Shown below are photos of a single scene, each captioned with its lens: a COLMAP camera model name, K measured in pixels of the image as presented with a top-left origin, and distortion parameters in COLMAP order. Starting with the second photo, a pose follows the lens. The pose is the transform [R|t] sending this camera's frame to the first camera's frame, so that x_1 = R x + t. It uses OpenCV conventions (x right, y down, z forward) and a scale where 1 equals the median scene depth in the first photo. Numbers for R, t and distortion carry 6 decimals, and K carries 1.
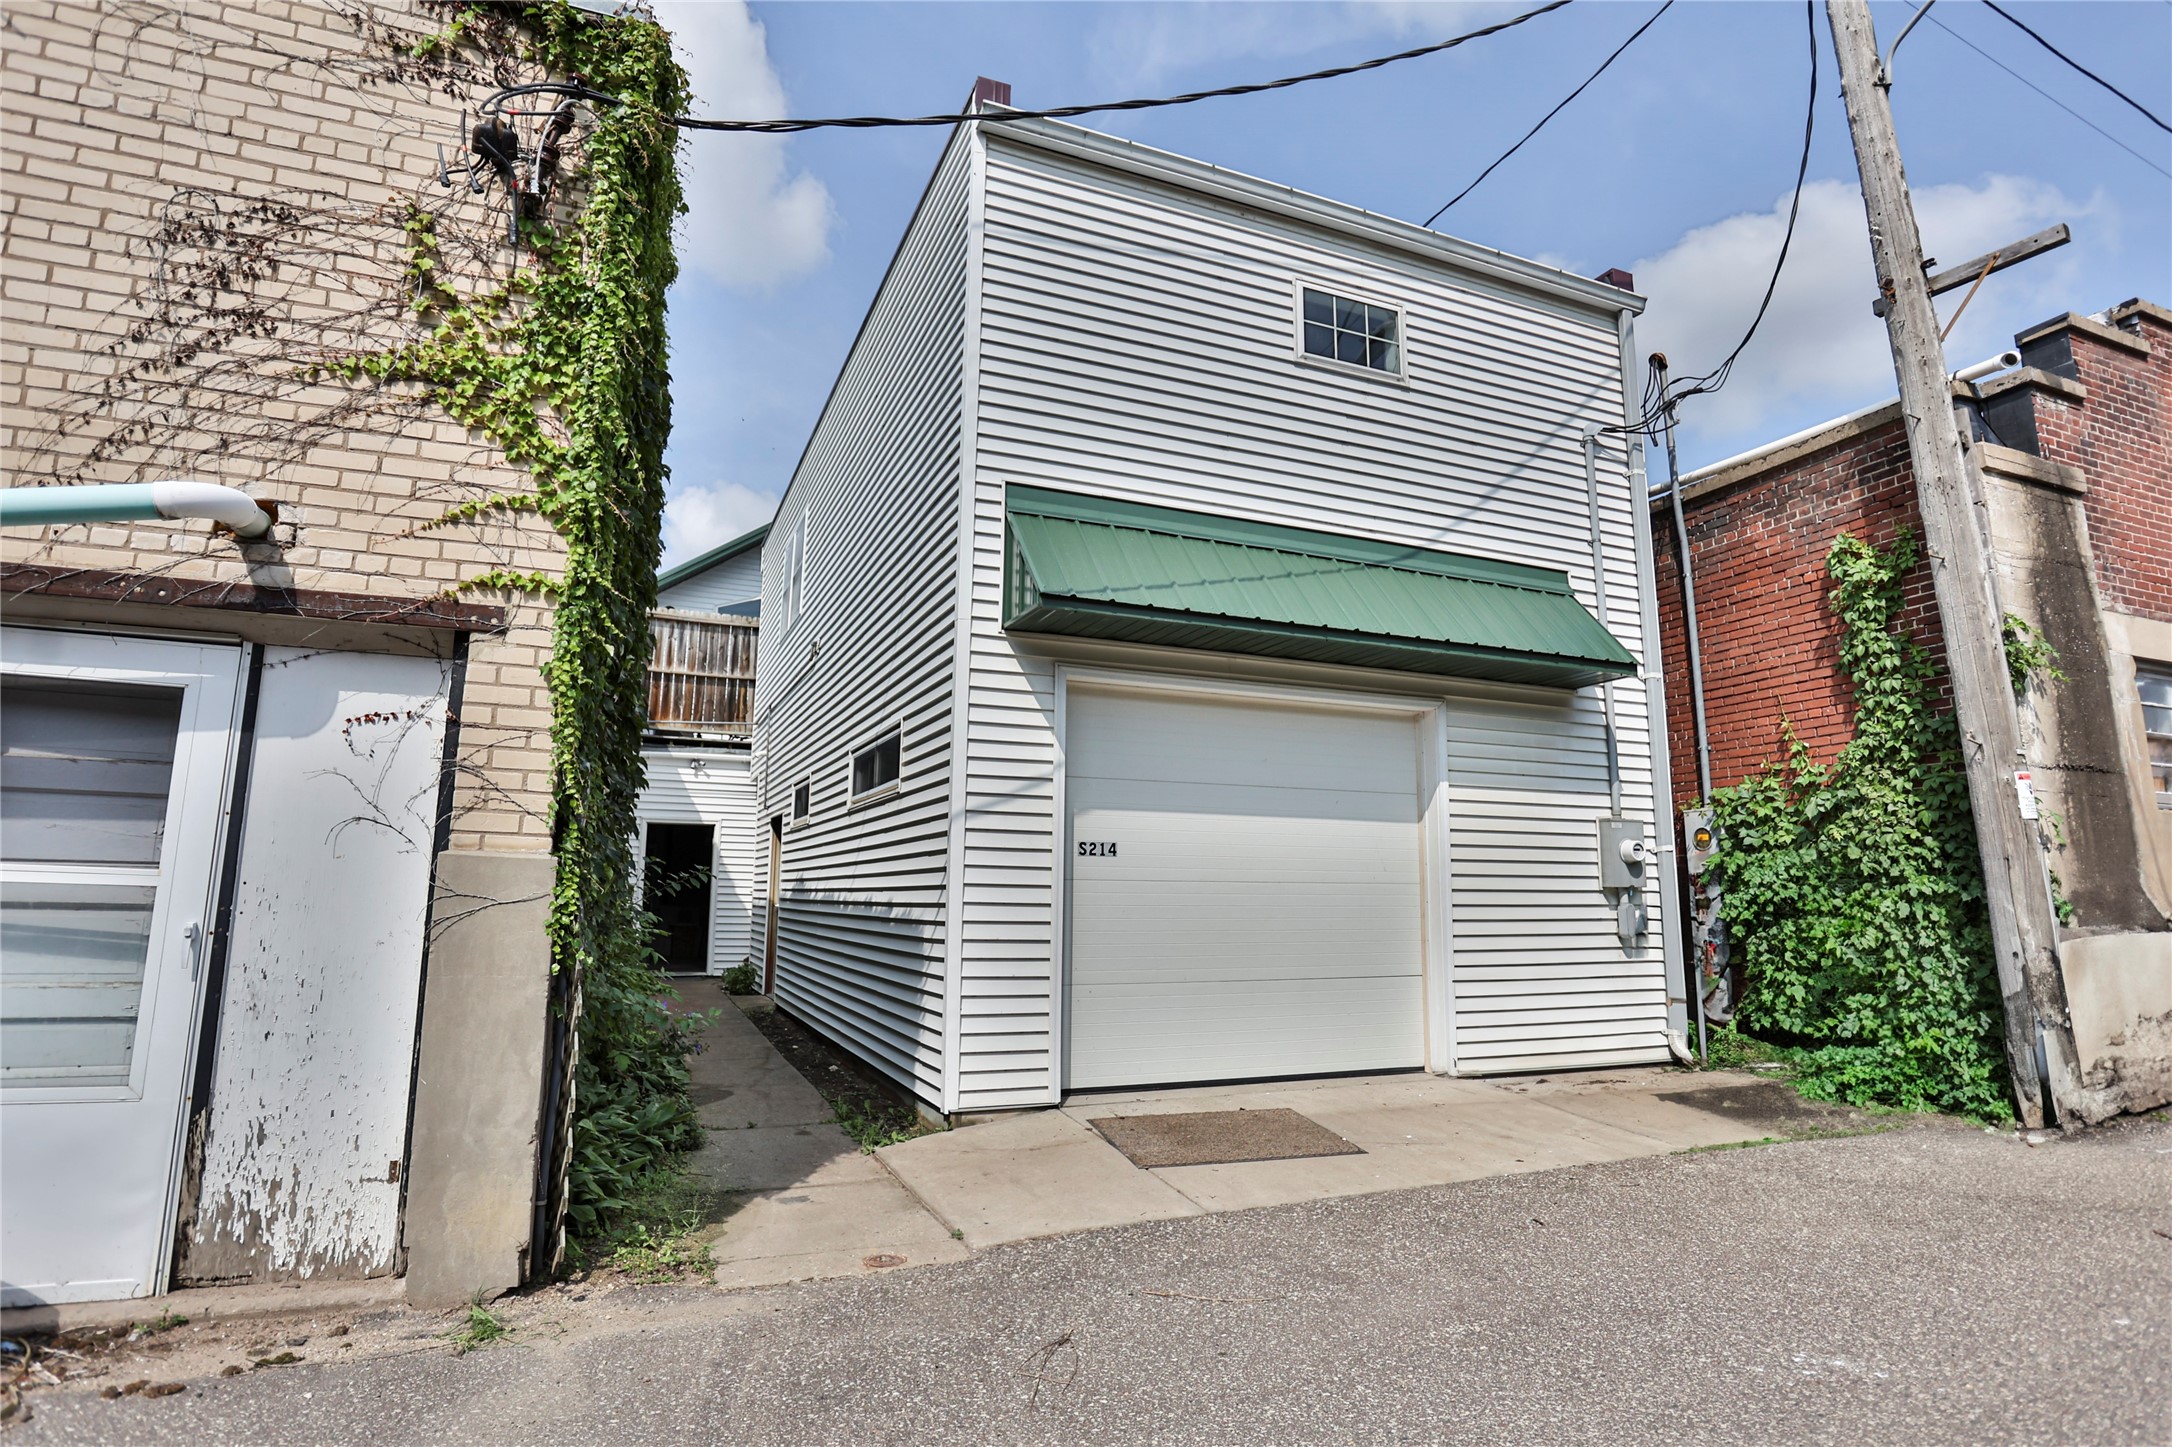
lens RADIAL K [[1119.3, 0, 1077.6], [0, 1119.3, 714.0], [0, 0, 1]] dist [-0.067091, 0.007816]
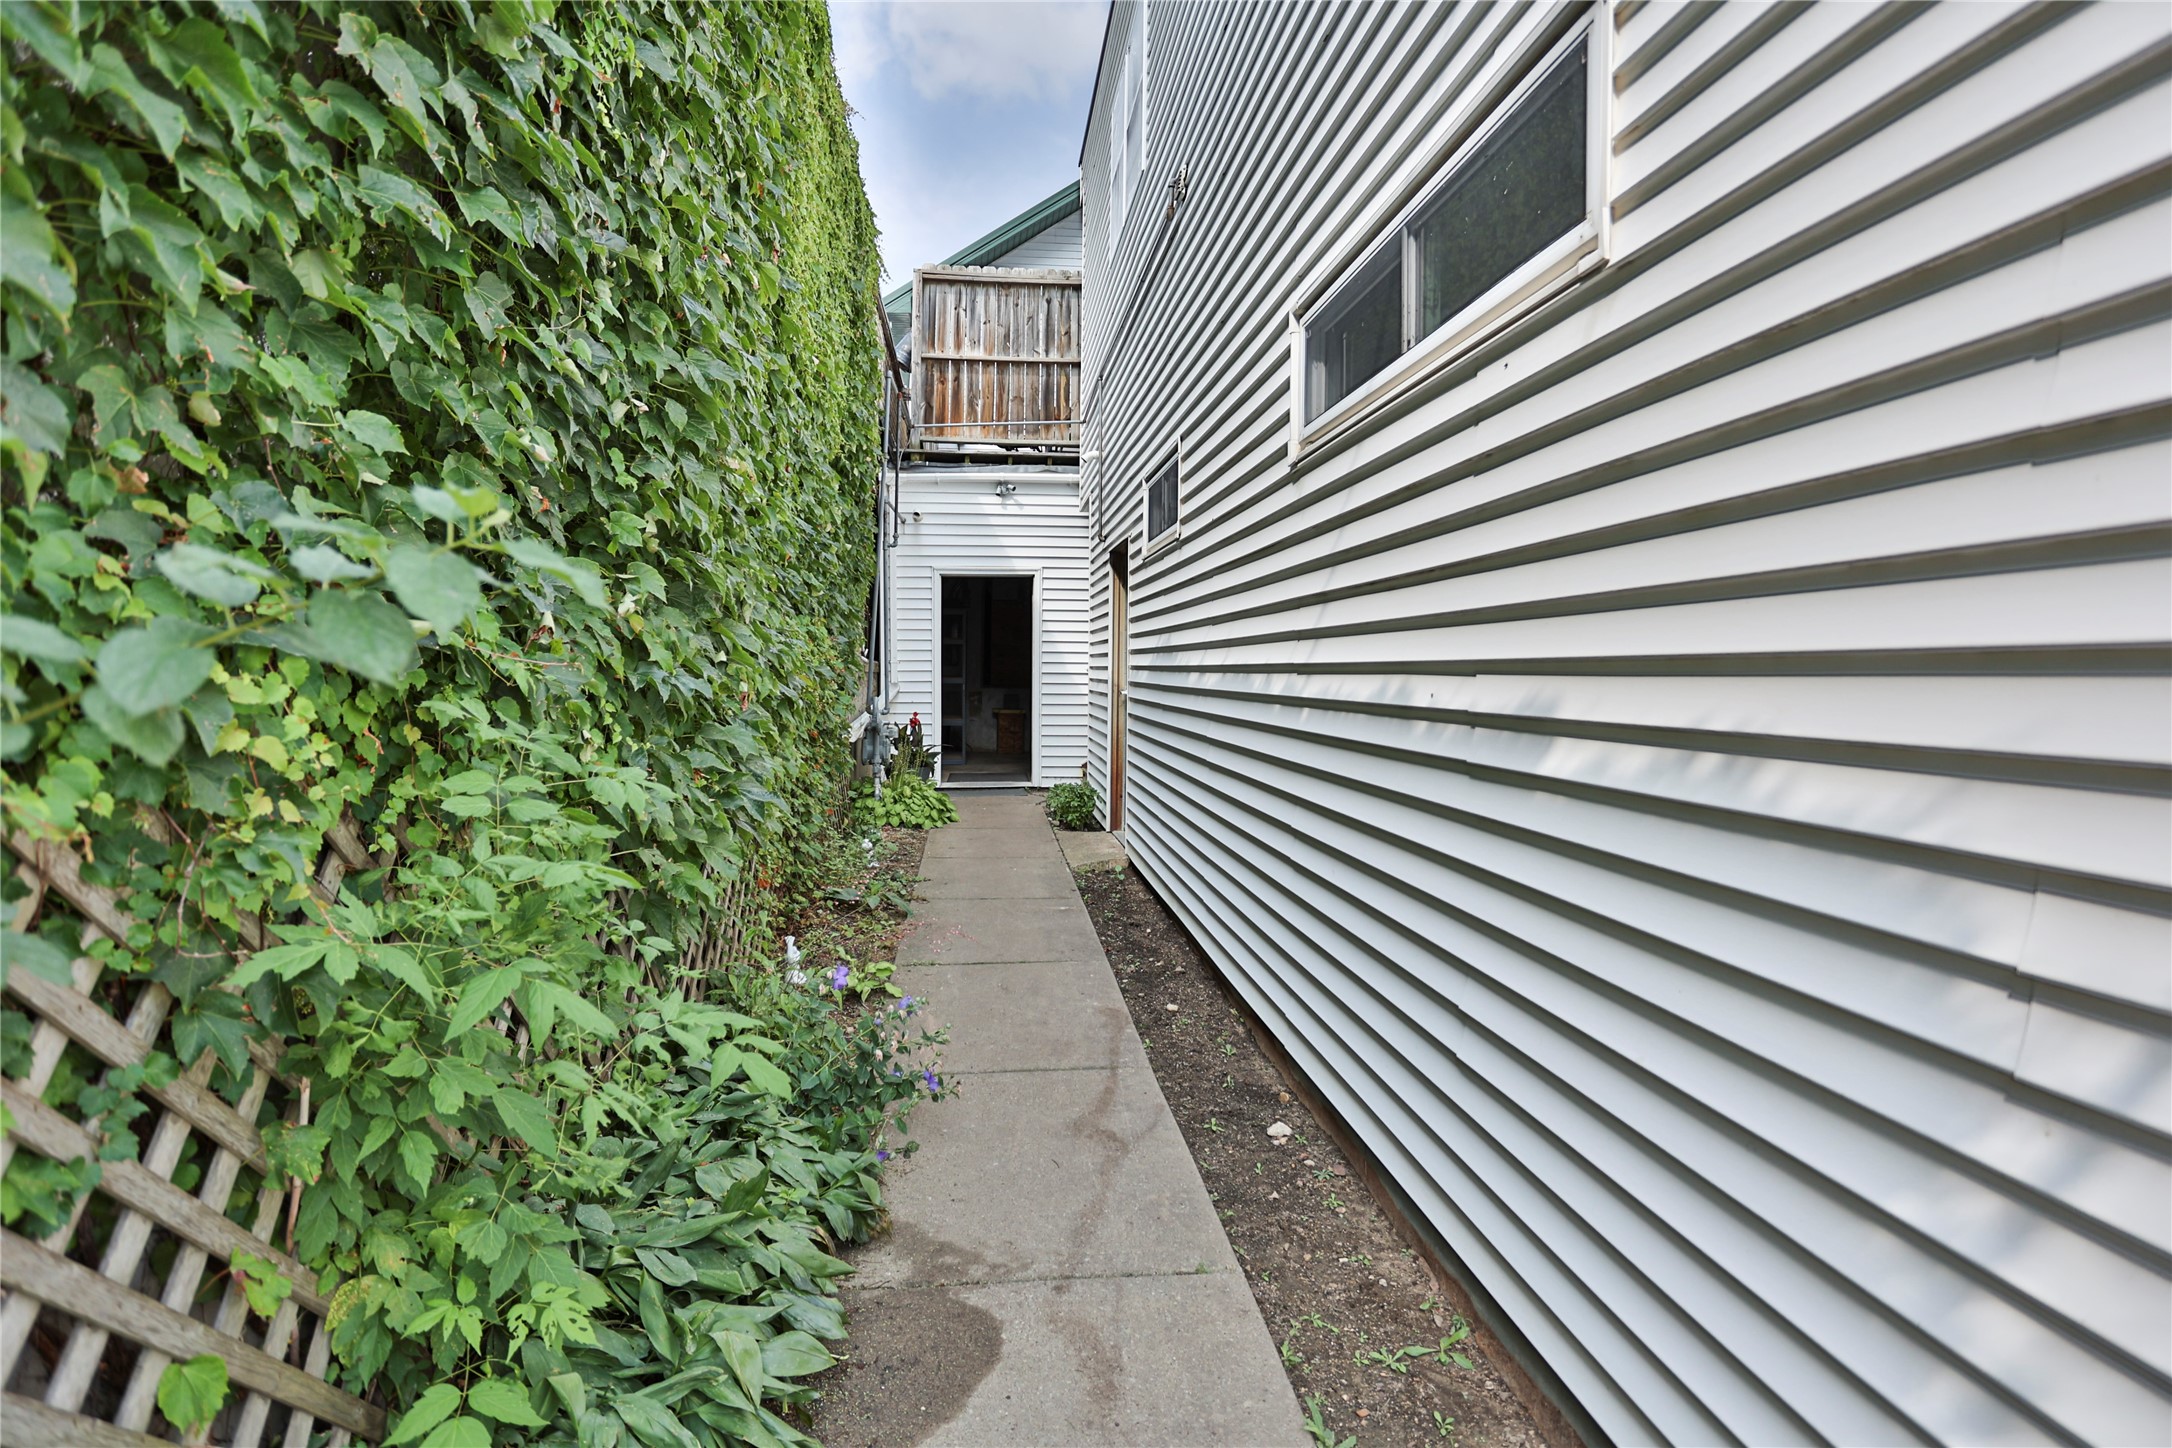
lens RADIAL K [[1119.3, 0, 1082.9], [0, 1119.3, 723.4], [0, 0, 1]] dist [-0.067091, 0.007816]
pose [[0.956073, 0.012607, -0.292857, -0.098611], [0.047868, 0.978949, 0.198412, 0.057530], [0.289194, -0.203715, 0.935343, 0.365368]]
